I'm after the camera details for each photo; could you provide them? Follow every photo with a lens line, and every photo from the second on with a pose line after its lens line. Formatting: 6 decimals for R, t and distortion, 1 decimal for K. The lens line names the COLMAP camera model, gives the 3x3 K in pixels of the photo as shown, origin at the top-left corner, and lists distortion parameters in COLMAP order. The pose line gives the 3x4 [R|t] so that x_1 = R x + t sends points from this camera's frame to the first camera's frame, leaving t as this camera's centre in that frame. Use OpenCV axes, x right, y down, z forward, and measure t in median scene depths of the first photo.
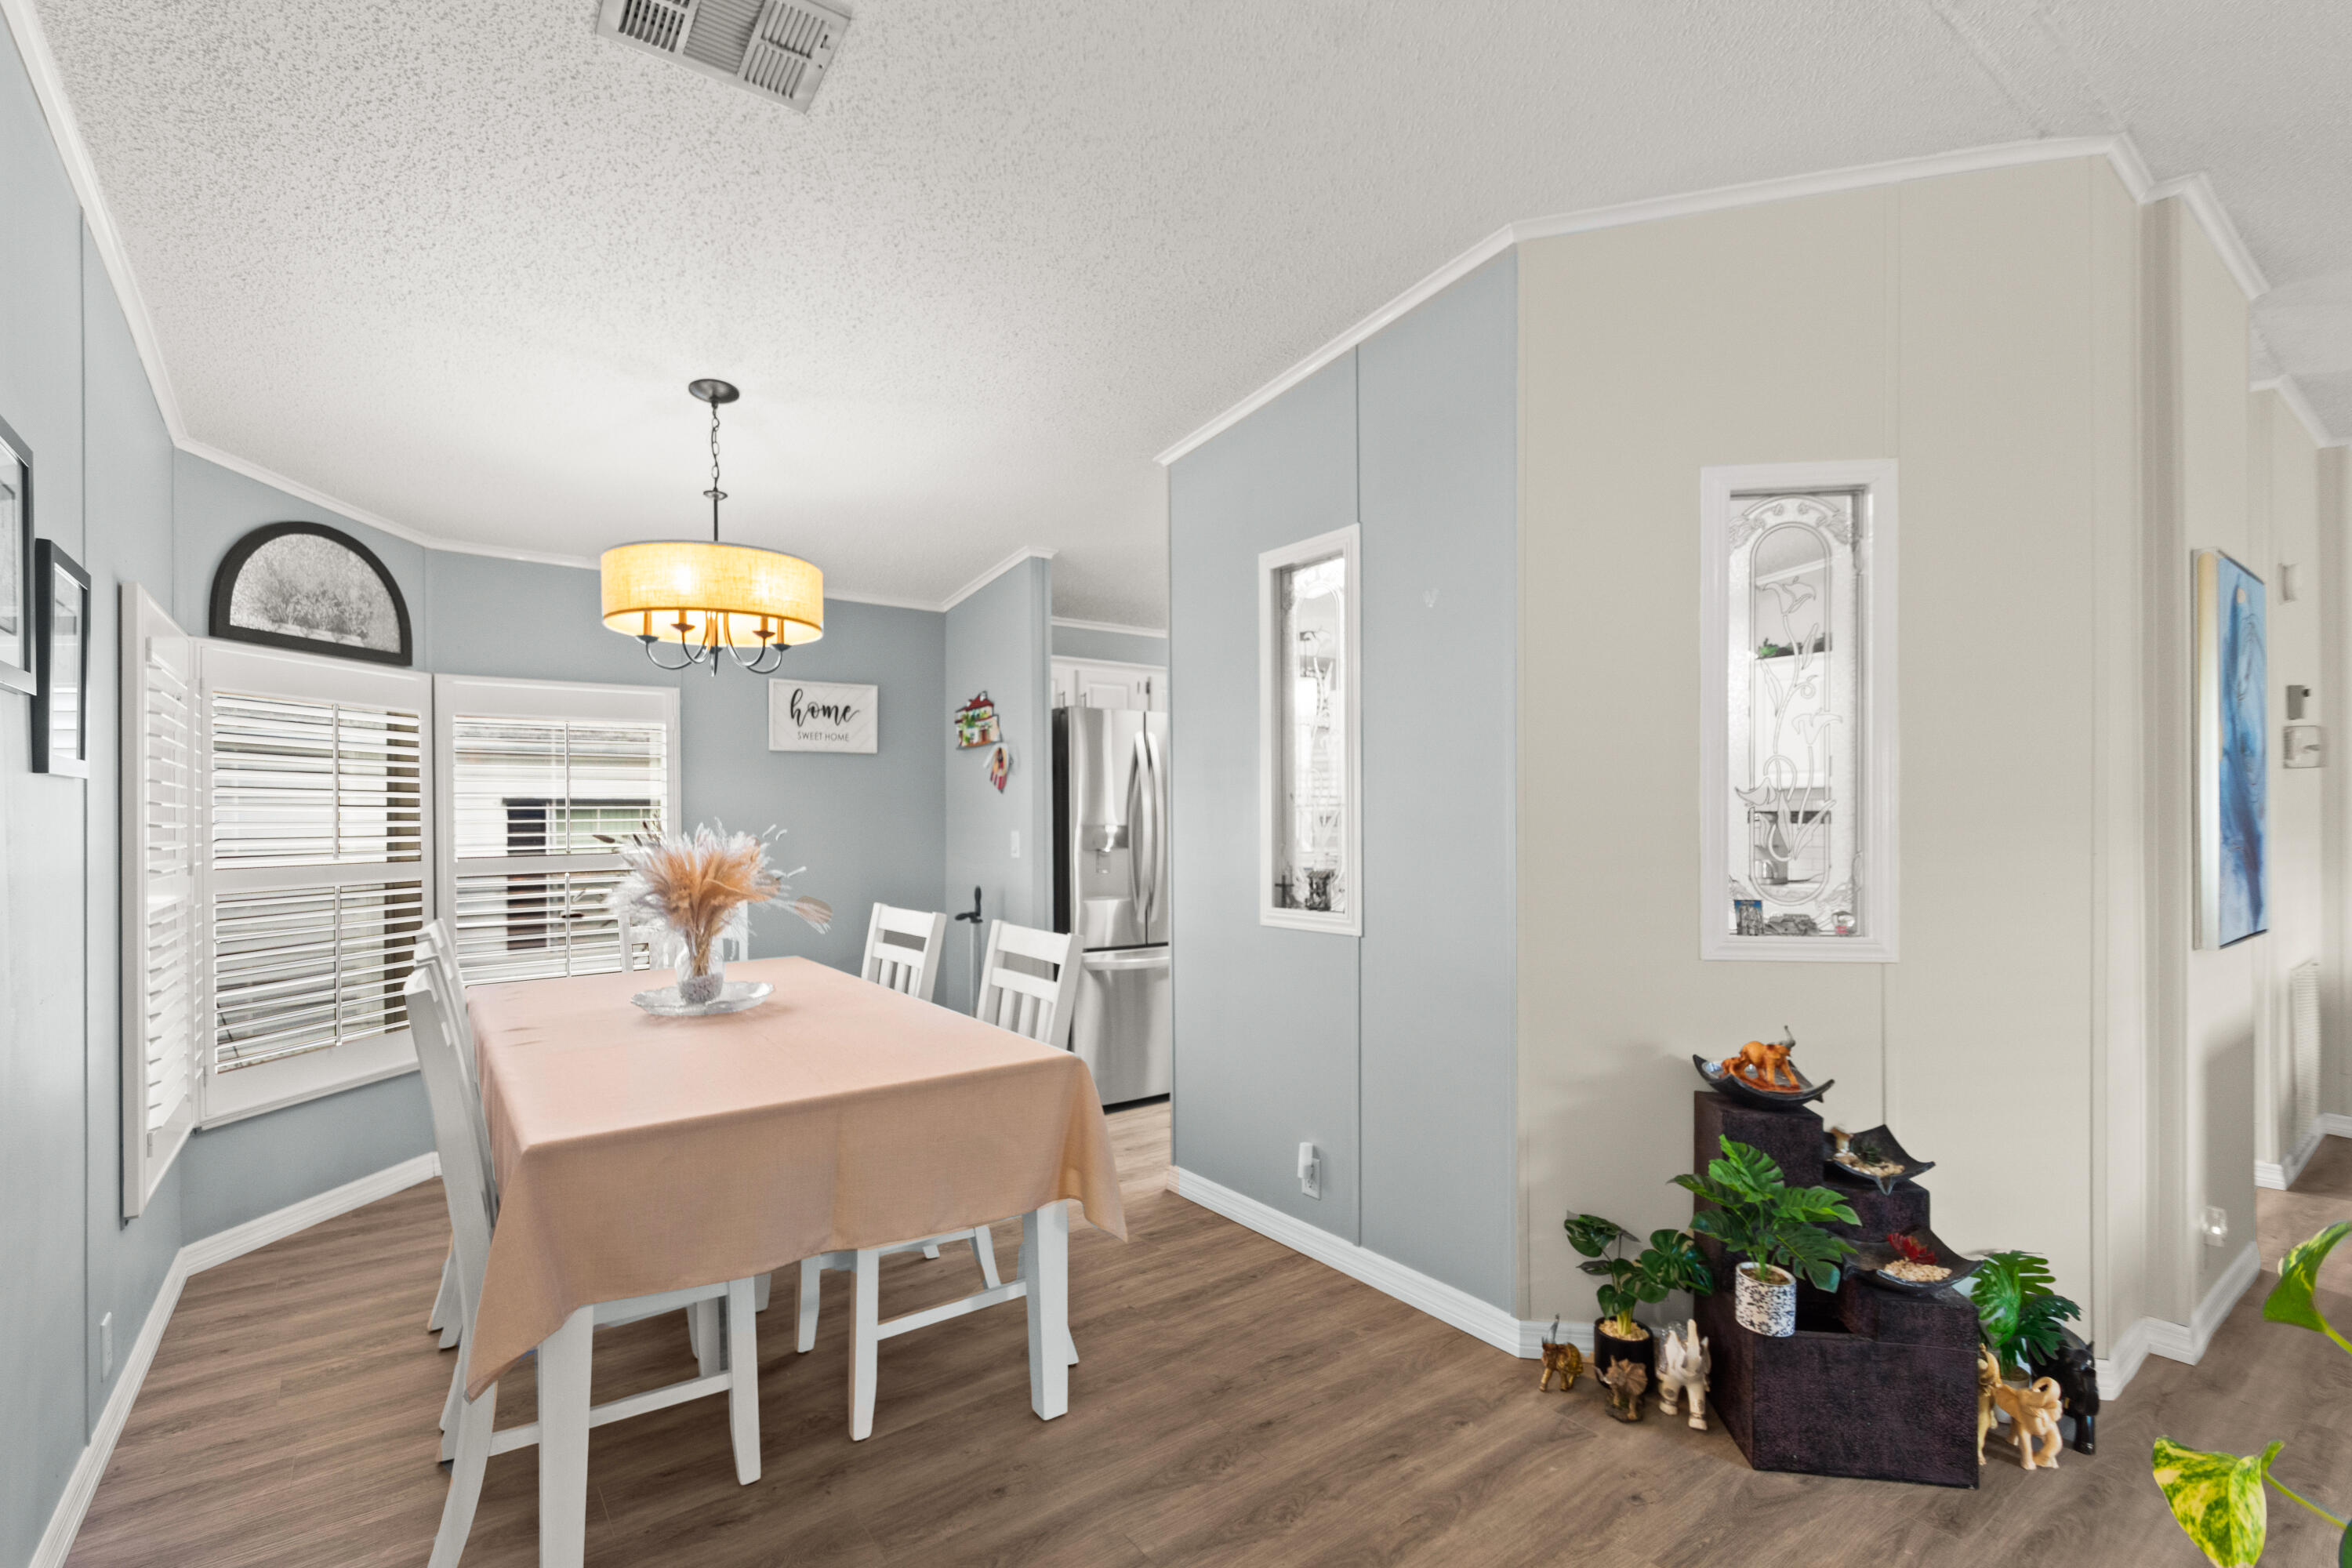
lens RADIAL K [[1025.4, 0, 1152.7], [0, 1025.4, 816.5], [0, 0, 1]] dist [0.001086, -0.000510]
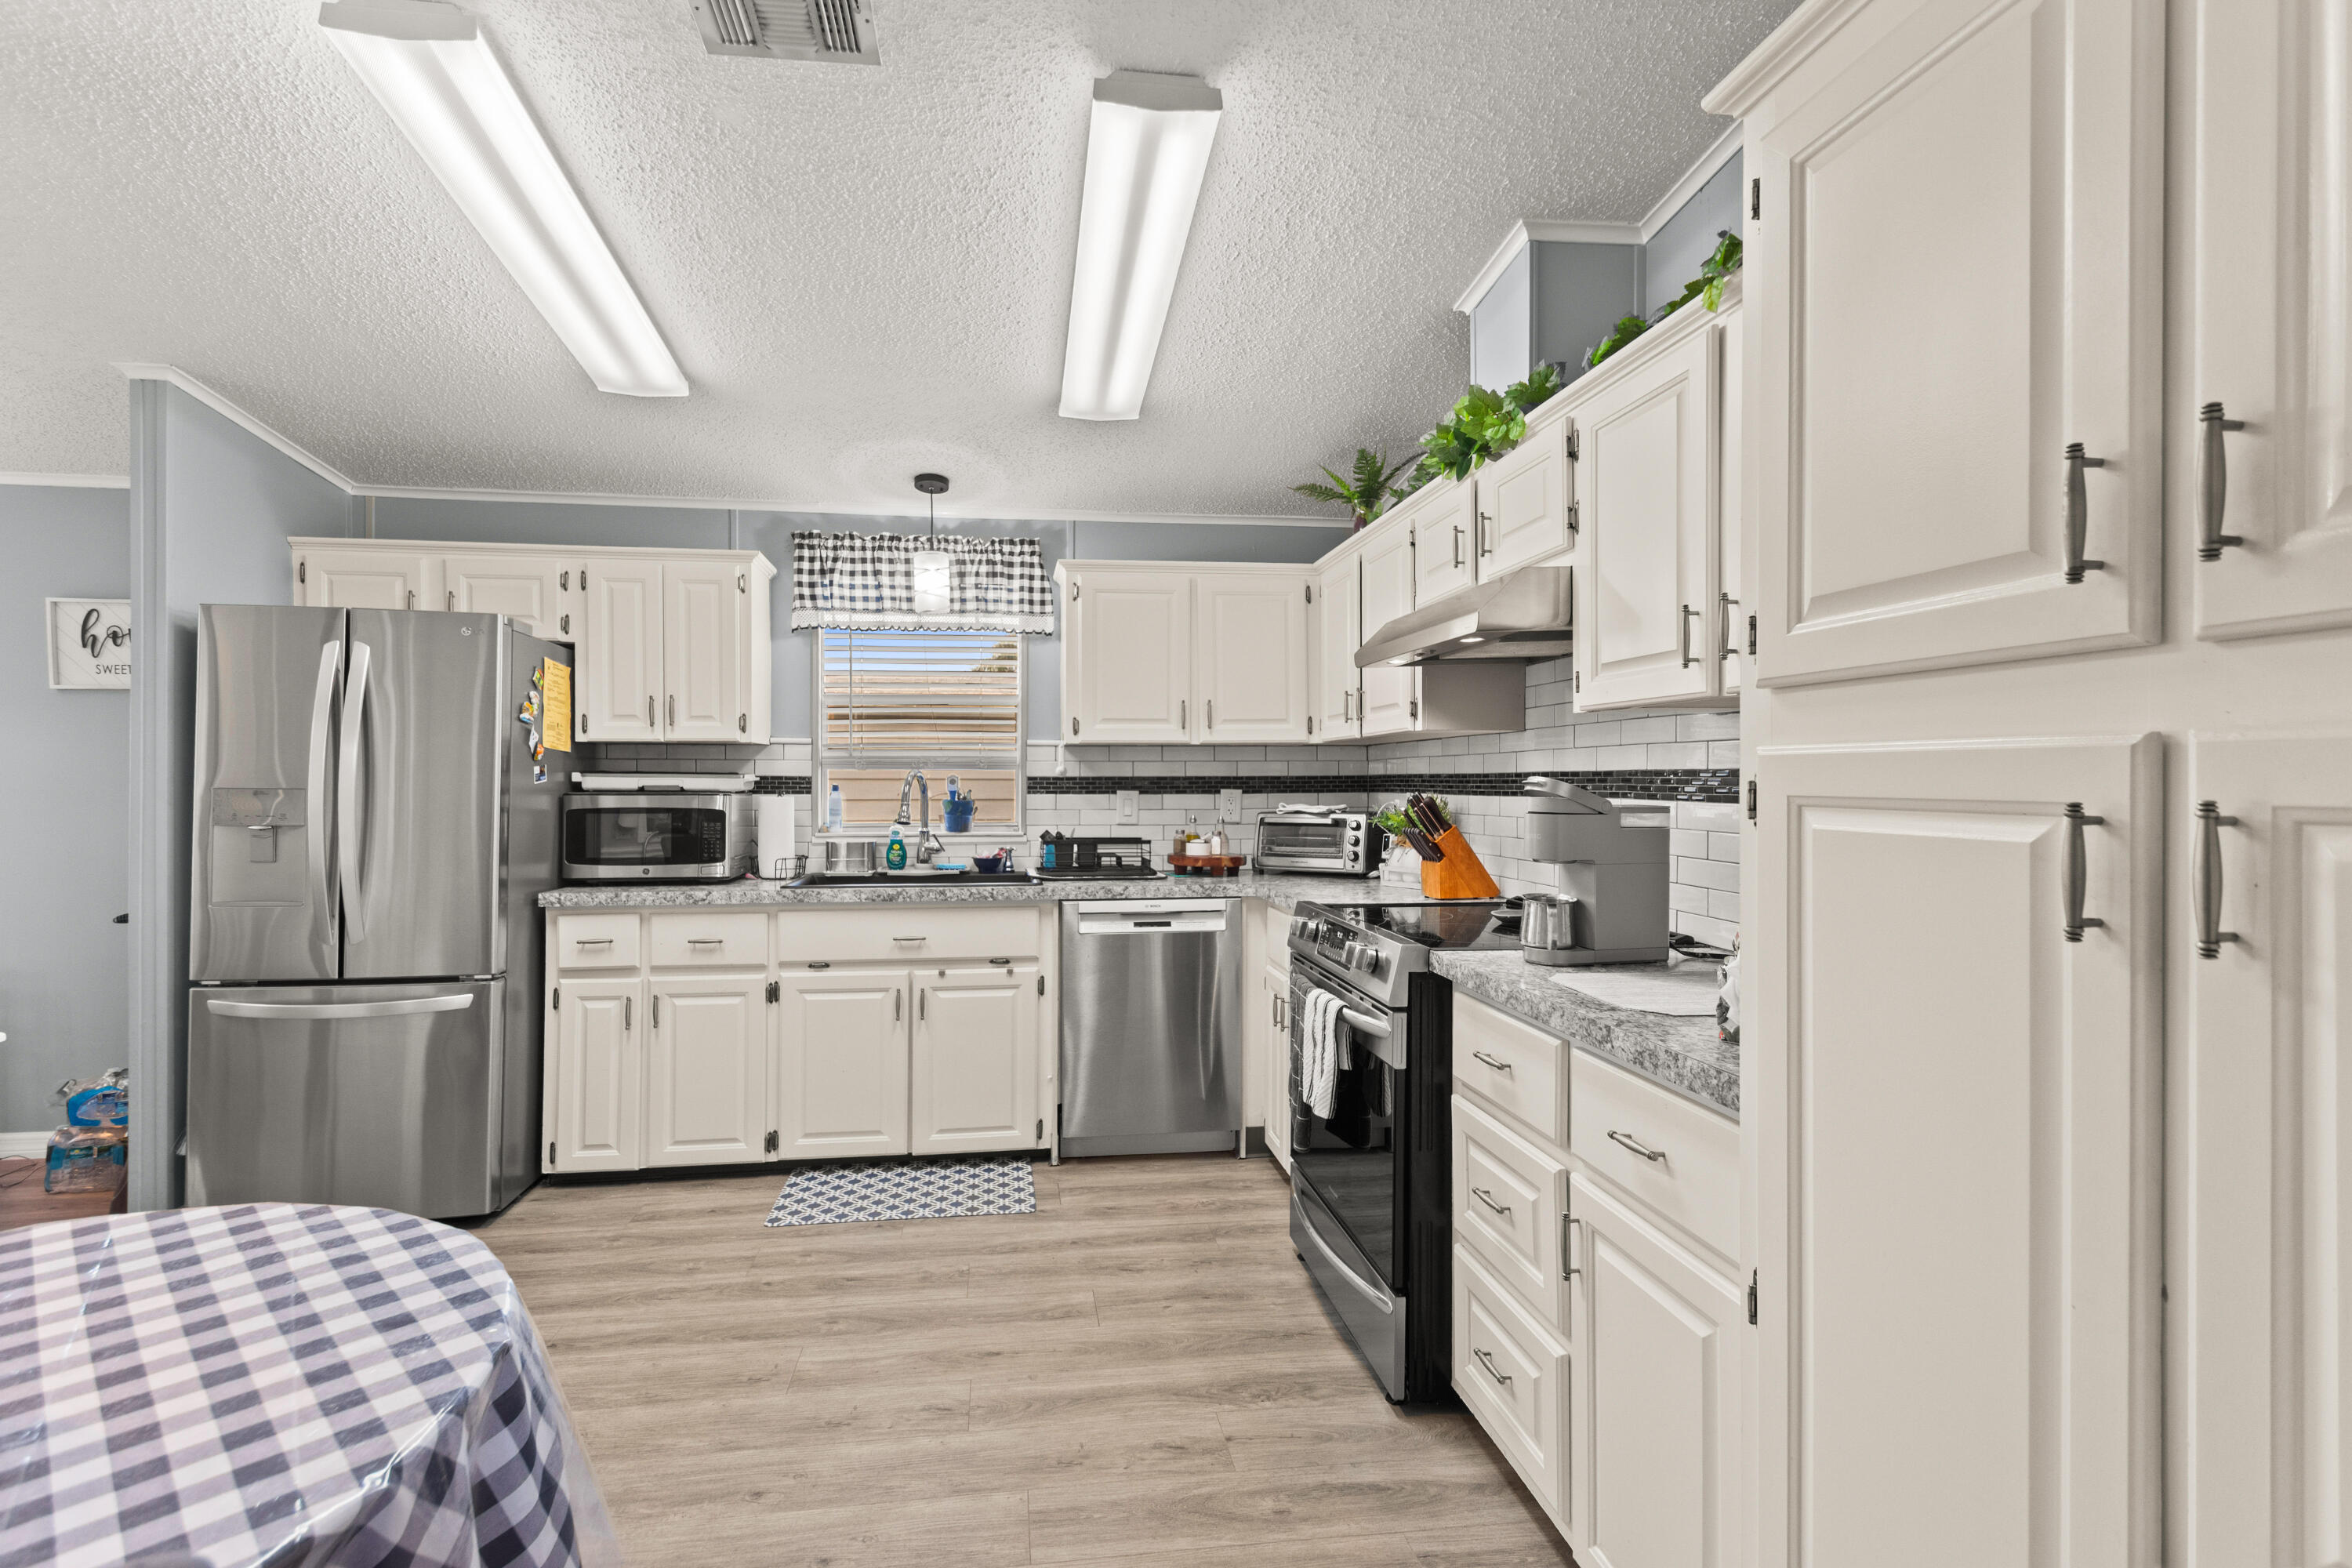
lens RADIAL K [[1025.4, 0, 1152.7], [0, 1025.4, 816.5], [0, 0, 1]] dist [0.001086, -0.000510]
pose [[0.882780, 0.017917, -0.469445, 1.113643], [-0.001894, 0.999400, 0.034582, 0.005758], [0.469783, -0.029639, 0.882284, 1.055482]]
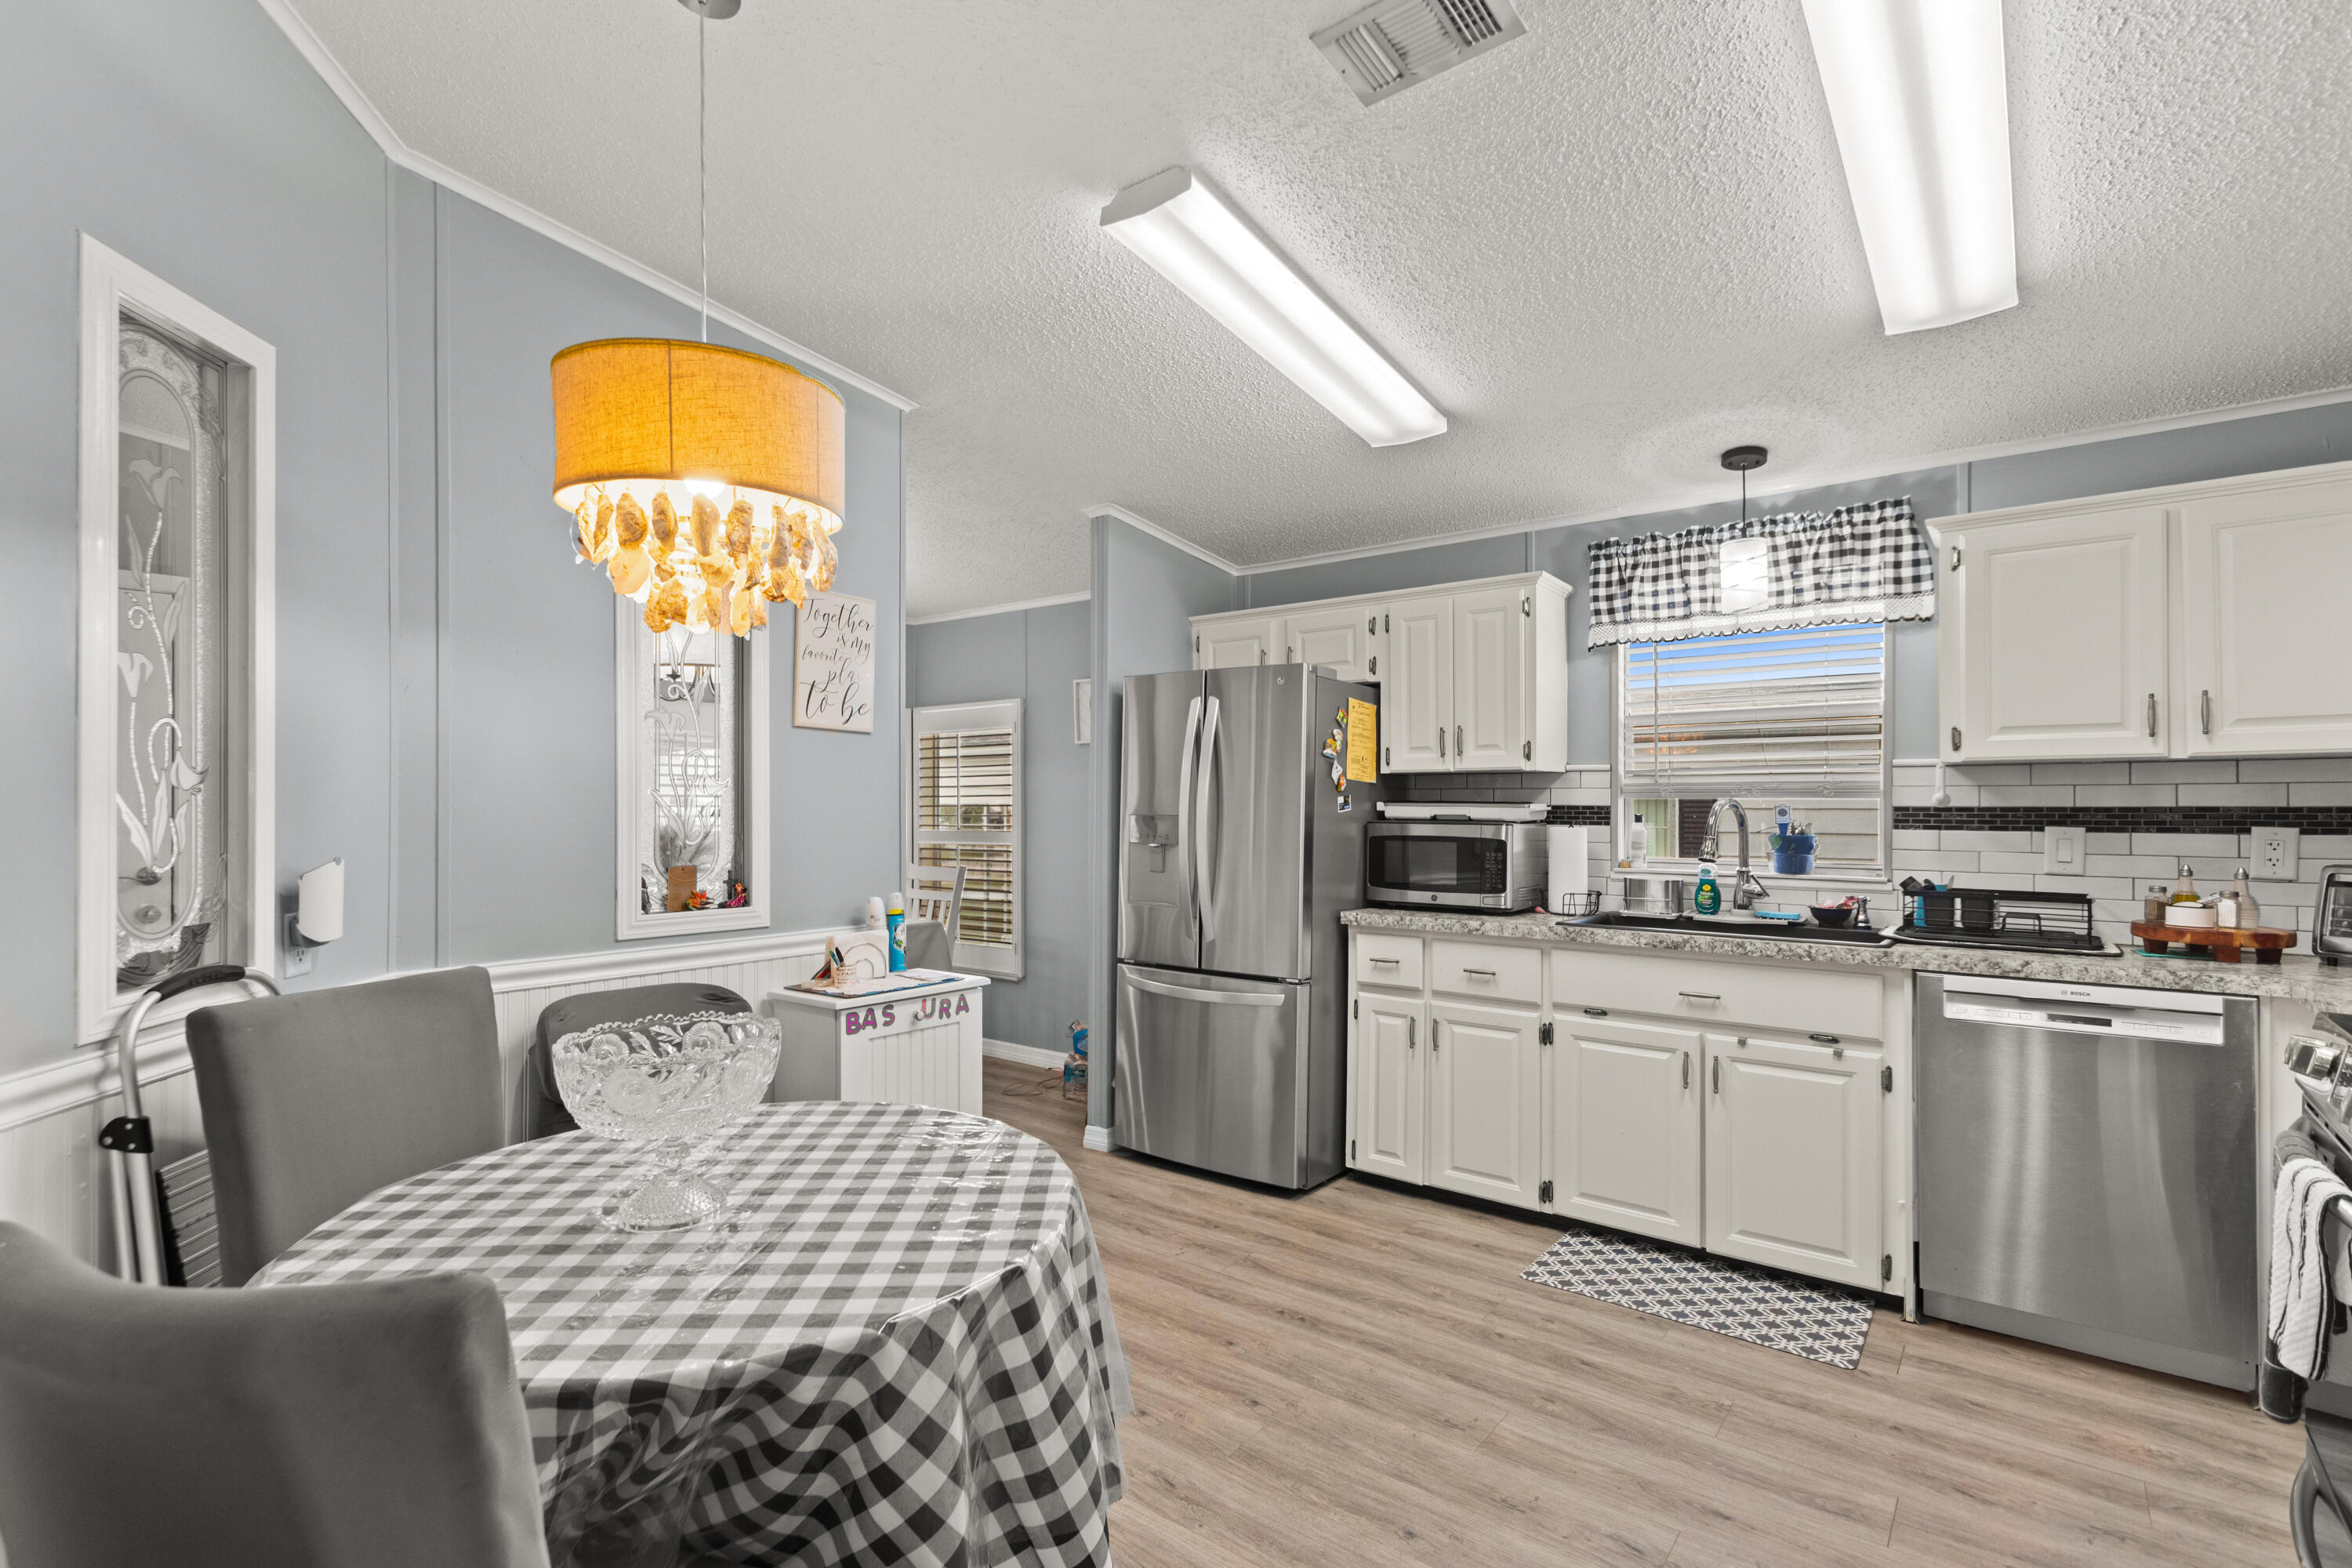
lens RADIAL K [[1078.9, 0, 1171.1], [0, 1078.9, 831.8], [0, 0, 1]] dist [0.022299, -0.012047]
pose [[0.285271, 0.024075, -0.958145, 1.293233], [-0.005870, 0.999710, 0.023371, 0.002281], [0.958429, -0.001042, 0.285329, 1.303350]]
